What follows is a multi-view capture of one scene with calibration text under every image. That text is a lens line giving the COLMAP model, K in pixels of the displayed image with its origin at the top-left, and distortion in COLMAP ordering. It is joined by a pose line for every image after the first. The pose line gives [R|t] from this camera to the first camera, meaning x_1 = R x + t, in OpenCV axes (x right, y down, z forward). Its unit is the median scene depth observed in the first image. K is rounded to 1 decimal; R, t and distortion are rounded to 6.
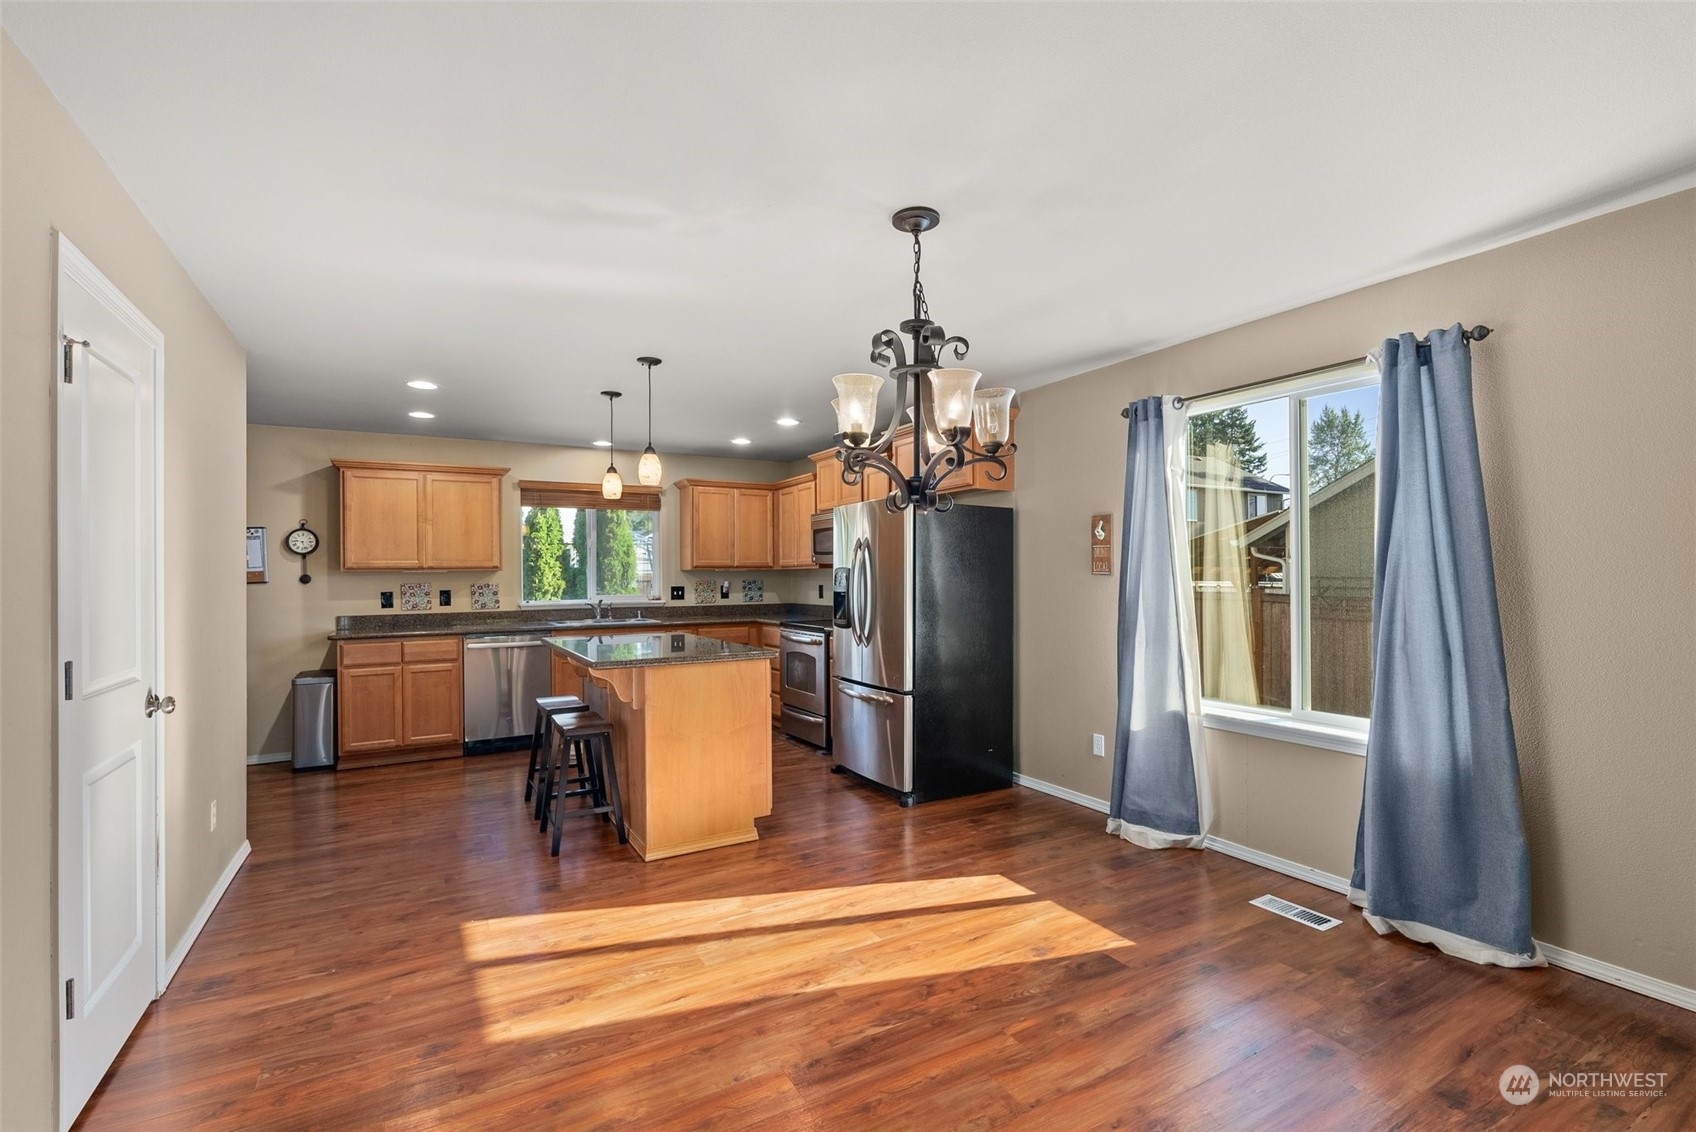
lens RADIAL K [[755.8, 0, 847.0], [0, 755.8, 569.5], [0, 0, 1]] dist [-0.000158, 0.000057]
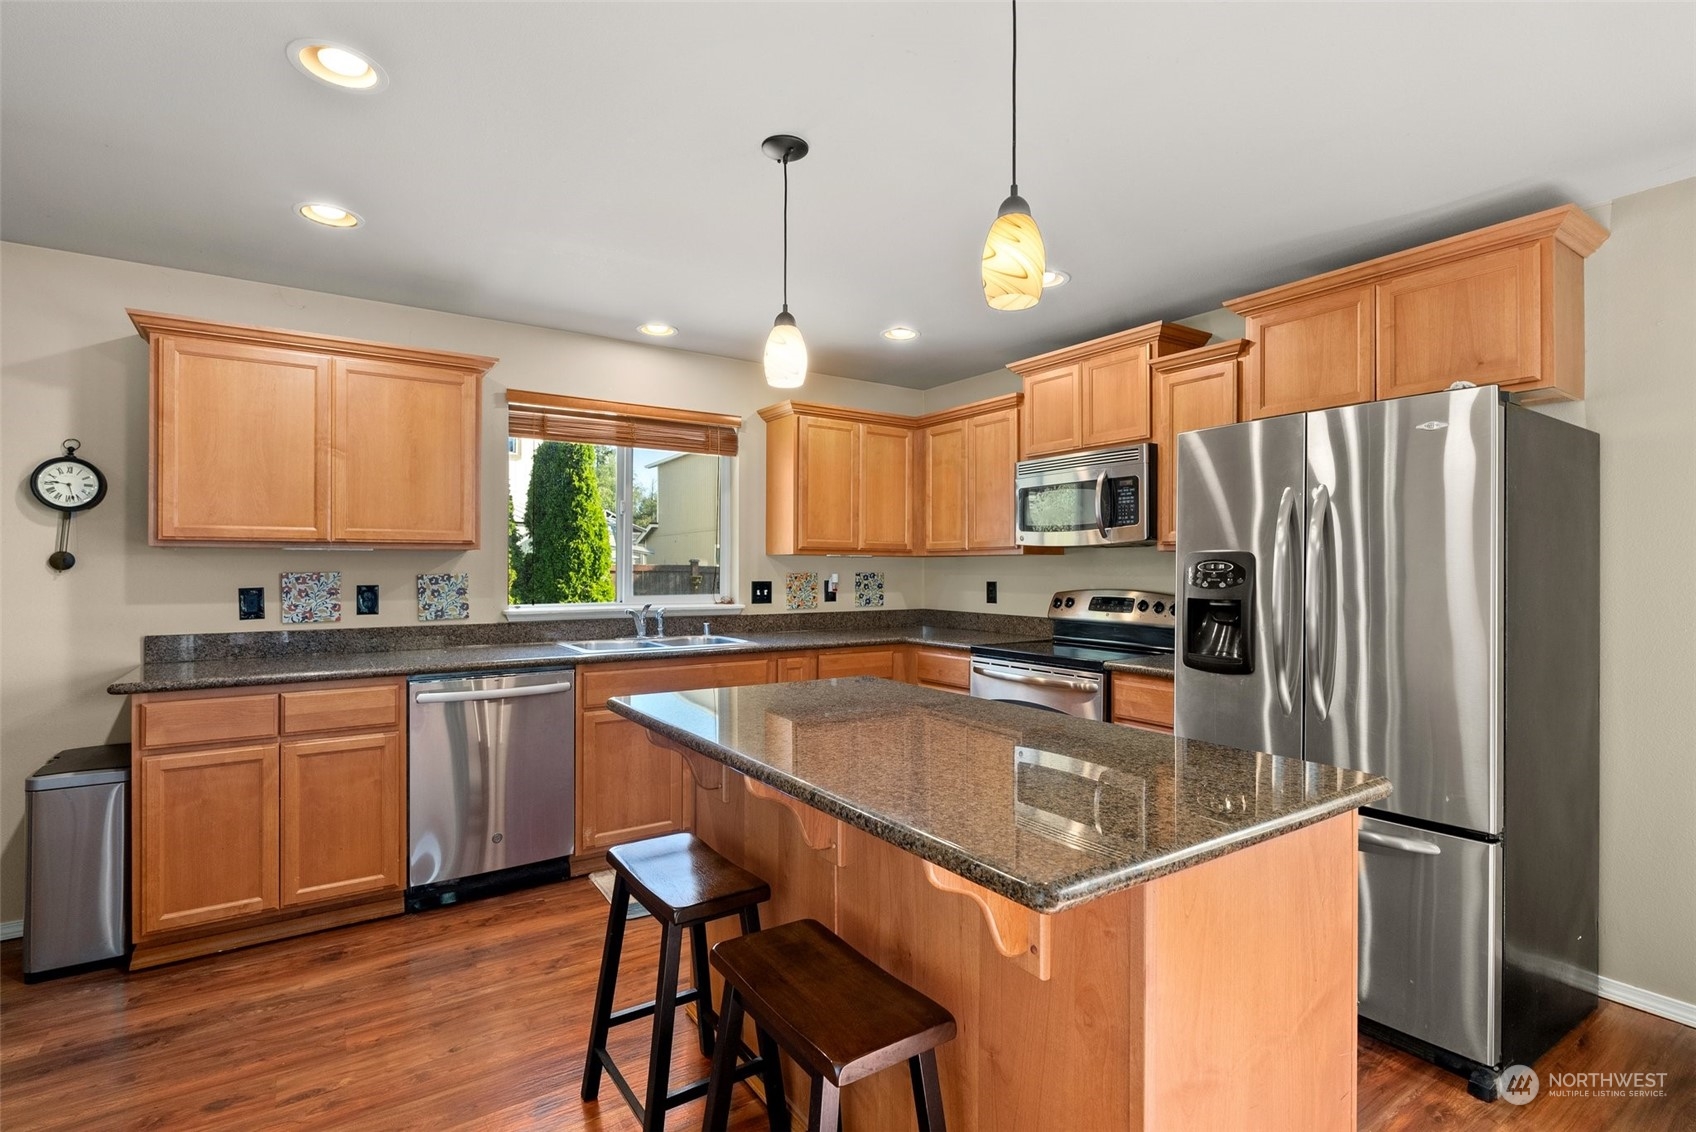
lens RADIAL K [[798.0, 0, 851.9], [0, 798.0, 562.8], [0, 0, 1]] dist [-0.003045, -0.000699]
pose [[0.996568, 0.011961, 0.081911, -0.255366], [-0.012074, 0.999927, 0.000880, 0.007328], [-0.081894, -0.001866, 0.996639, 0.442340]]
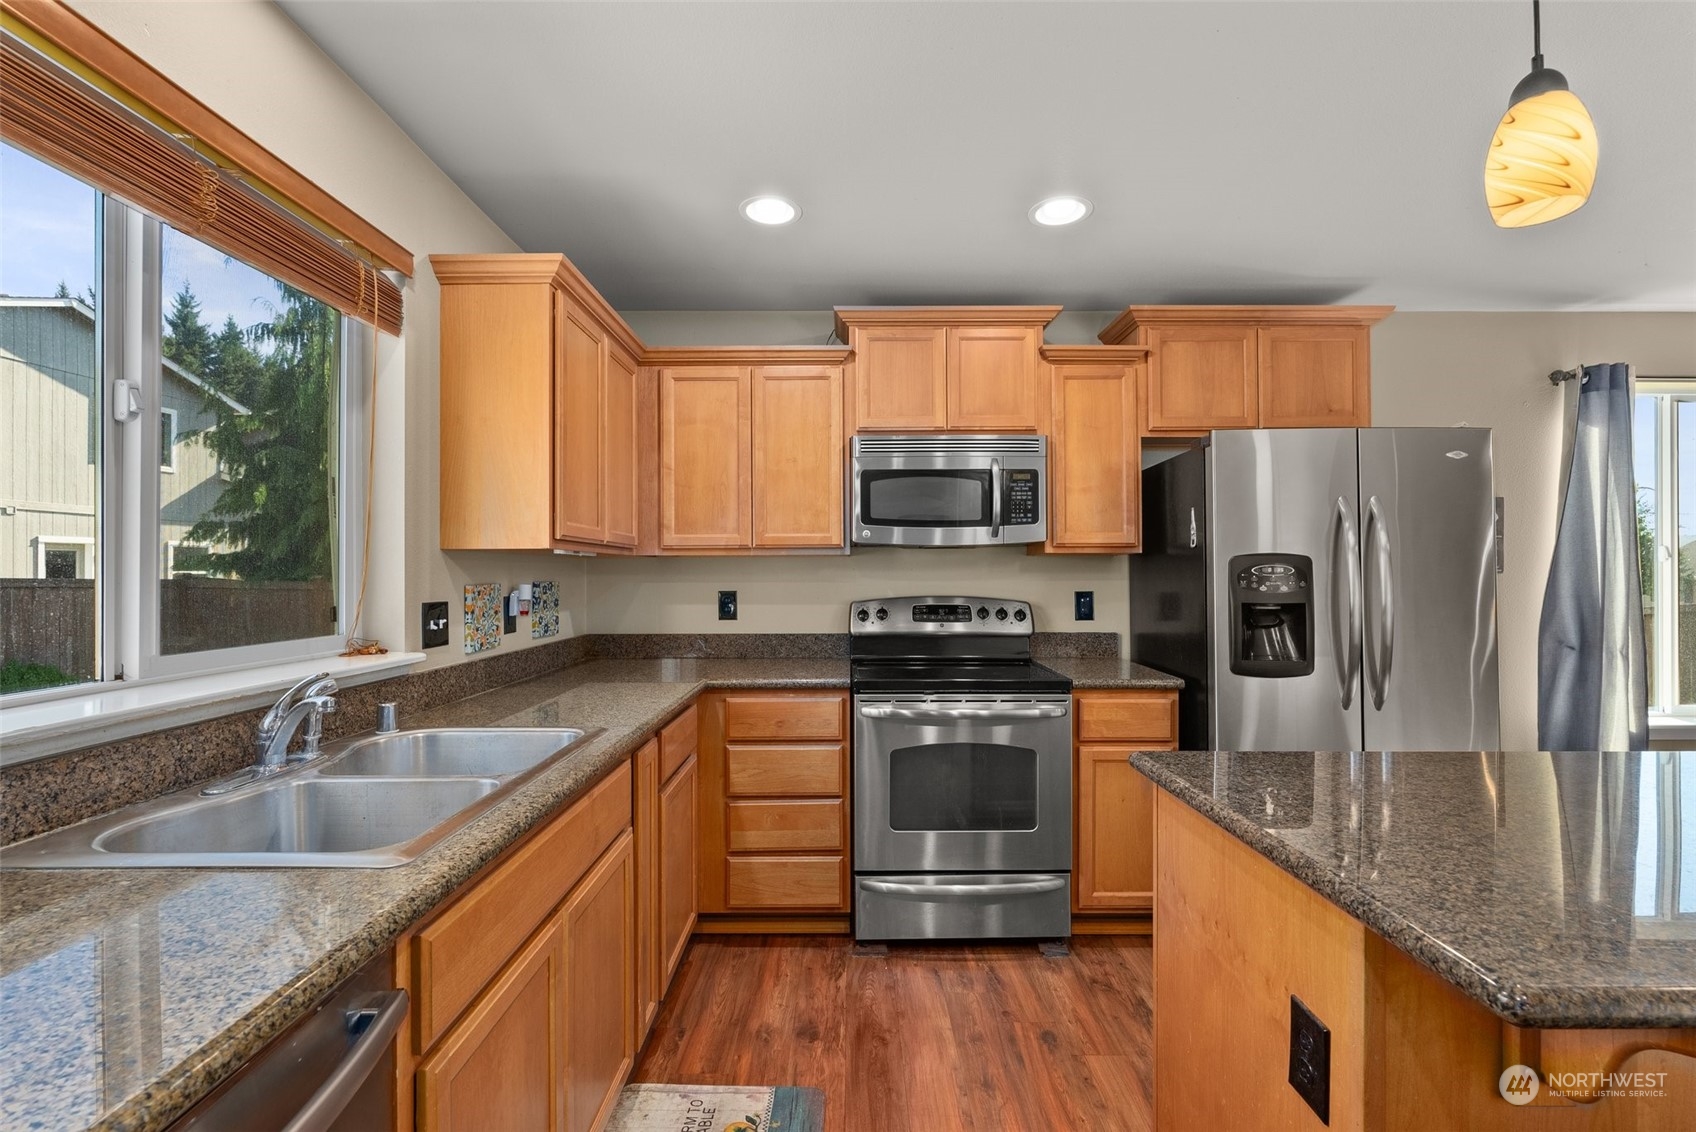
lens RADIAL K [[755.8, 0, 847.0], [0, 755.8, 569.5], [0, 0, 1]] dist [-0.000158, 0.000057]
pose [[0.496549, 0.010300, 0.867948, -0.505022], [-0.009543, 0.999934, -0.006406, 0.012028], [-0.867956, -0.005102, 0.496614, 0.882990]]
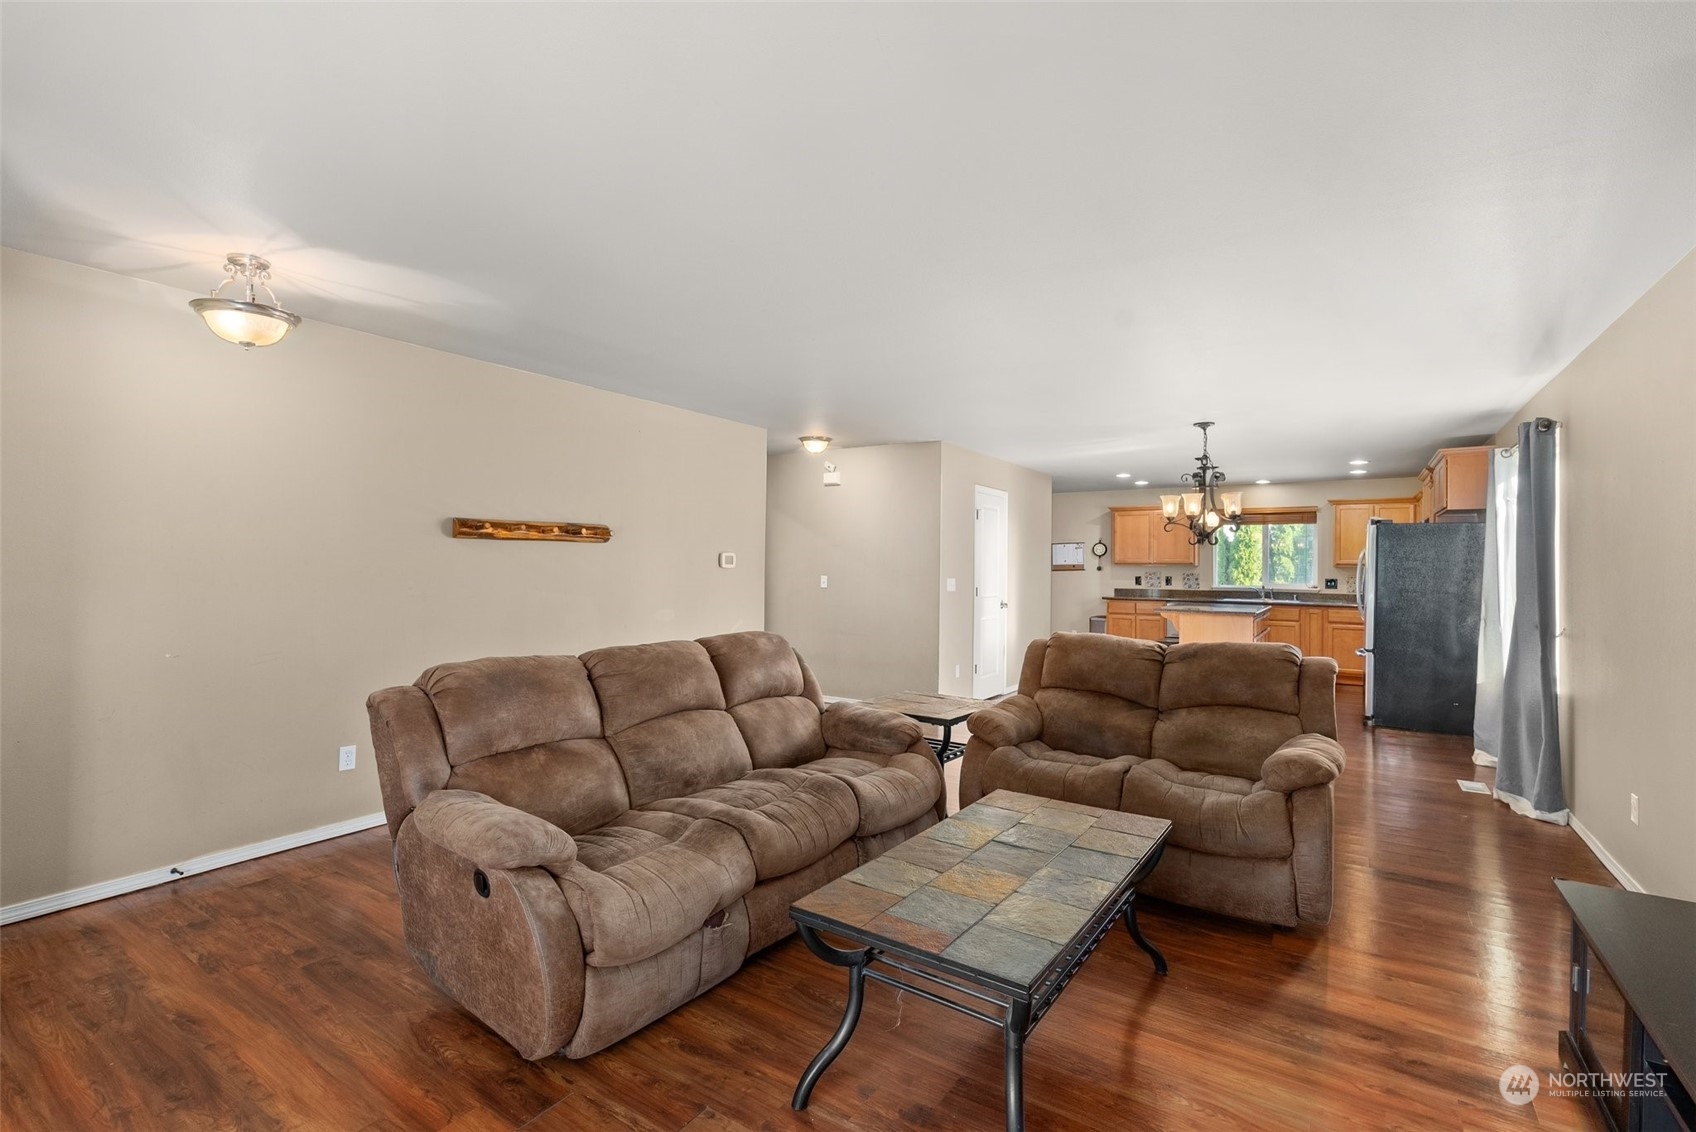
lens RADIAL K [[755.8, 0, 847.0], [0, 755.8, 569.5], [0, 0, 1]] dist [-0.000158, 0.000057]
pose [[0.448379, 0.018821, -0.893645, 0.740544], [-0.008367, 0.999823, 0.016859, -0.012282], [0.893804, -0.000082, 0.448458, -0.469848]]
